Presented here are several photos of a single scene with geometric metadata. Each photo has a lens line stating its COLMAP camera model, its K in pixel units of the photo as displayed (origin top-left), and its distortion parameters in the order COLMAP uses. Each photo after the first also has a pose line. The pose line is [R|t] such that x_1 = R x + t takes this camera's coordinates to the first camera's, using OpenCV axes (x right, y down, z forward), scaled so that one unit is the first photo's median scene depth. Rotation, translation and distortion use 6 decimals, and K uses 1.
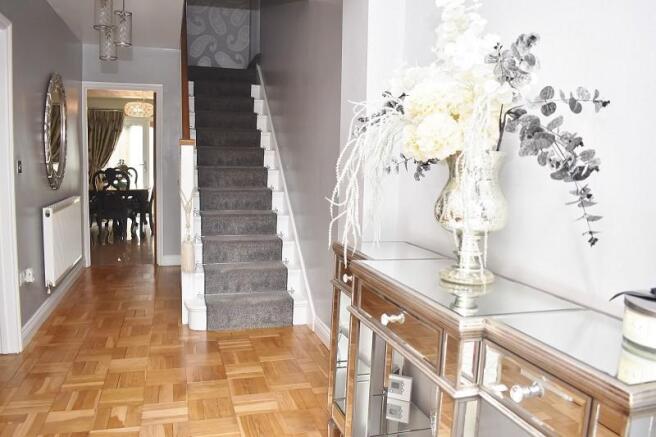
lens RADIAL K [[513.1, 0, 328.0], [0, 513.1, 218.5], [0, 0, 1]] dist [-0.087913, 0.006495]
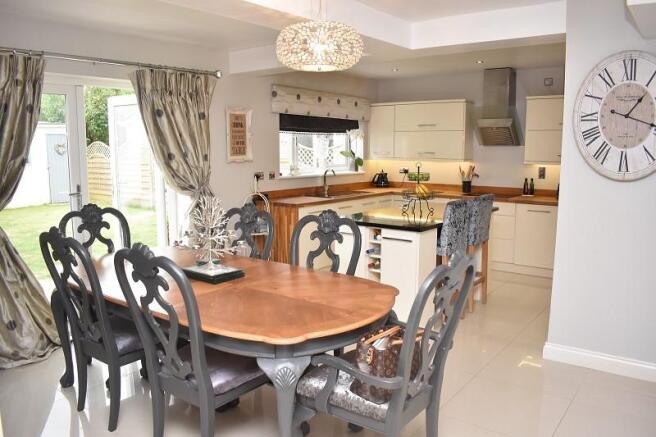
lens RADIAL K [[513.1, 0, 328.0], [0, 513.1, 218.5], [0, 0, 1]] dist [-0.087913, 0.006495]
pose [[0.813696, -0.110507, 0.570689, -0.459286], [0.094367, 0.993852, 0.057898, -0.097531], [-0.573579, 0.006743, 0.819122, 0.590251]]
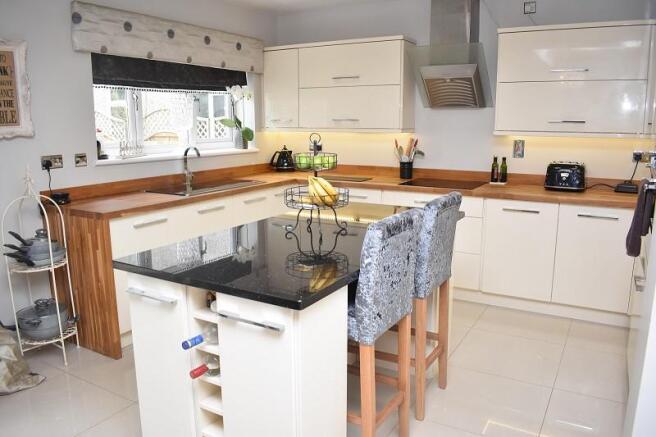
lens RADIAL K [[513.1, 0, 328.0], [0, 513.1, 218.5], [0, 0, 1]] dist [-0.087913, 0.006495]
pose [[0.736832, -0.159471, 0.656998, -0.278384], [0.106925, 0.987040, 0.119663, -0.102213], [-0.667566, -0.017922, 0.744334, 0.743307]]
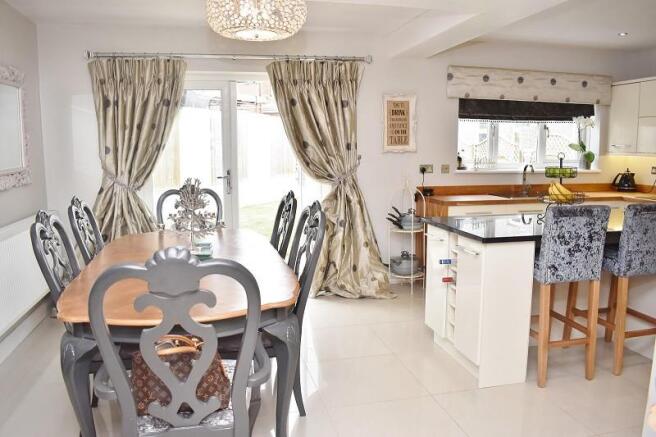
lens RADIAL K [[513.1, 0, 328.0], [0, 513.1, 218.5], [0, 0, 1]] dist [-0.087913, 0.006495]
pose [[0.997048, -0.024847, -0.072649, -0.255610], [0.026030, 0.999543, 0.015382, -0.079280], [0.072234, -0.017228, 0.997239, 0.580048]]
